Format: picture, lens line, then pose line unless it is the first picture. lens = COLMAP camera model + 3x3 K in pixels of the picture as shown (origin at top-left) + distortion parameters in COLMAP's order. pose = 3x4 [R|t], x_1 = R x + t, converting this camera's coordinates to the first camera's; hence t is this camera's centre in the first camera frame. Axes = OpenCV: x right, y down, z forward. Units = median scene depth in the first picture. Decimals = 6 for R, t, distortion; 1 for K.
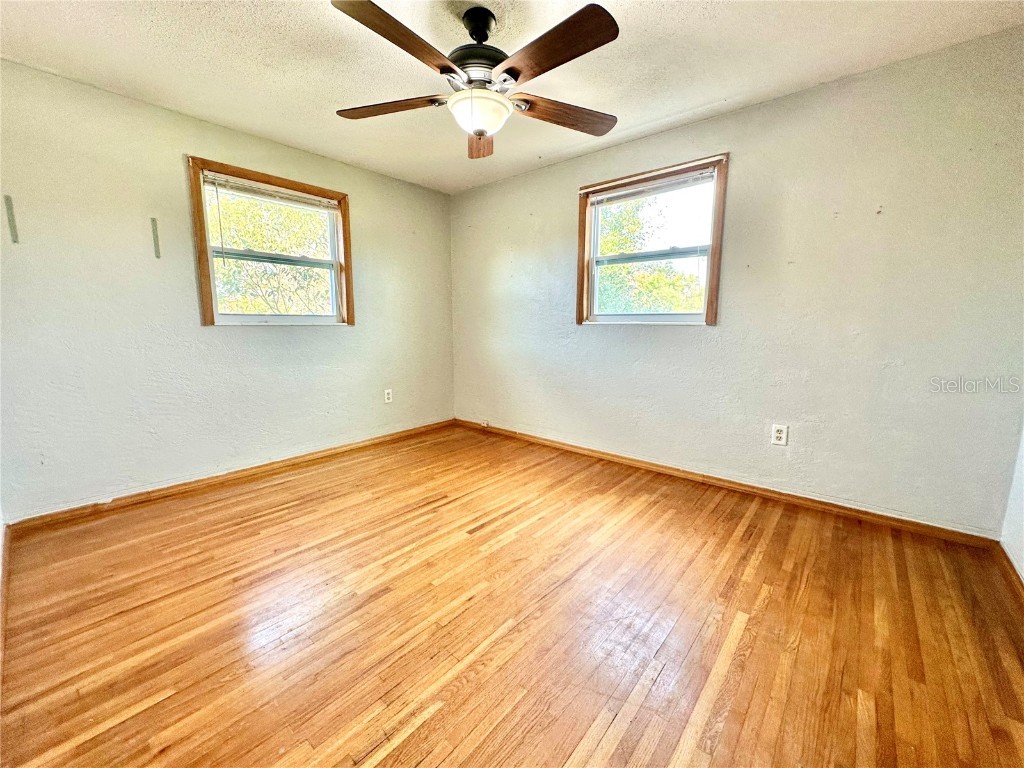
lens RADIAL K [[411.9, 0, 511.8], [0, 411.9, 386.4], [0, 0, 1]] dist [0.001323, -0.000120]
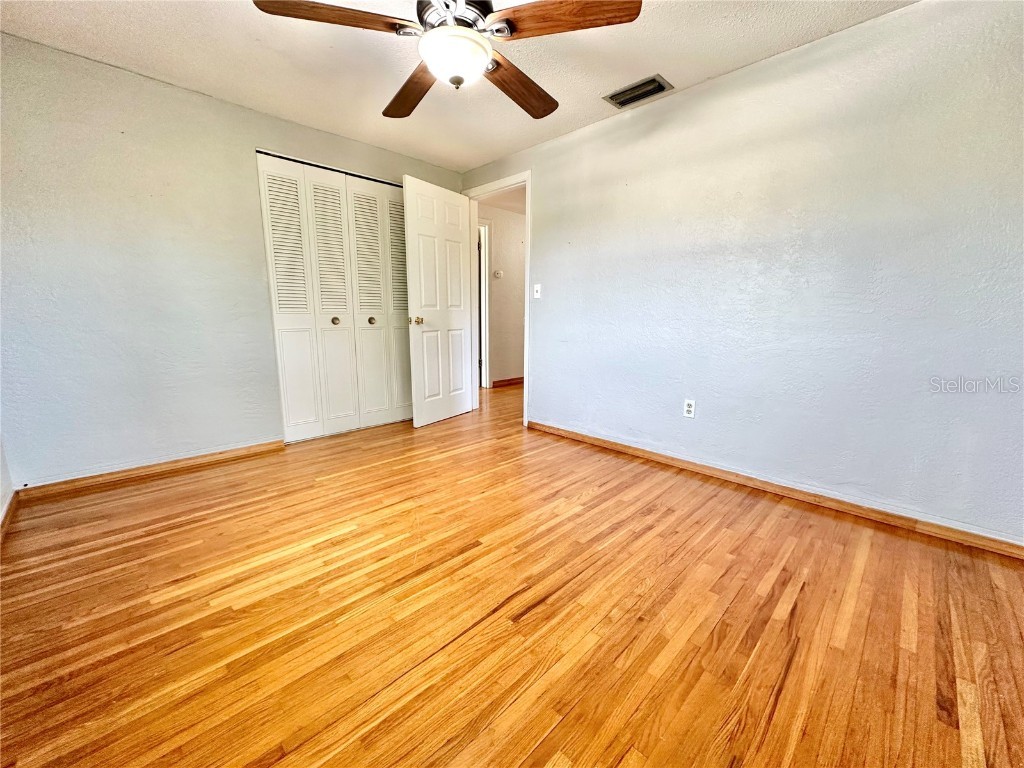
lens RADIAL K [[411.9, 0, 511.8], [0, 411.9, 386.4], [0, 0, 1]] dist [0.001323, -0.000120]
pose [[-0.996807, -0.022489, 0.076612, -0.220732], [0.004080, 0.943917, 0.330158, -0.225492], [-0.079740, 0.329417, -0.940812, 1.627665]]
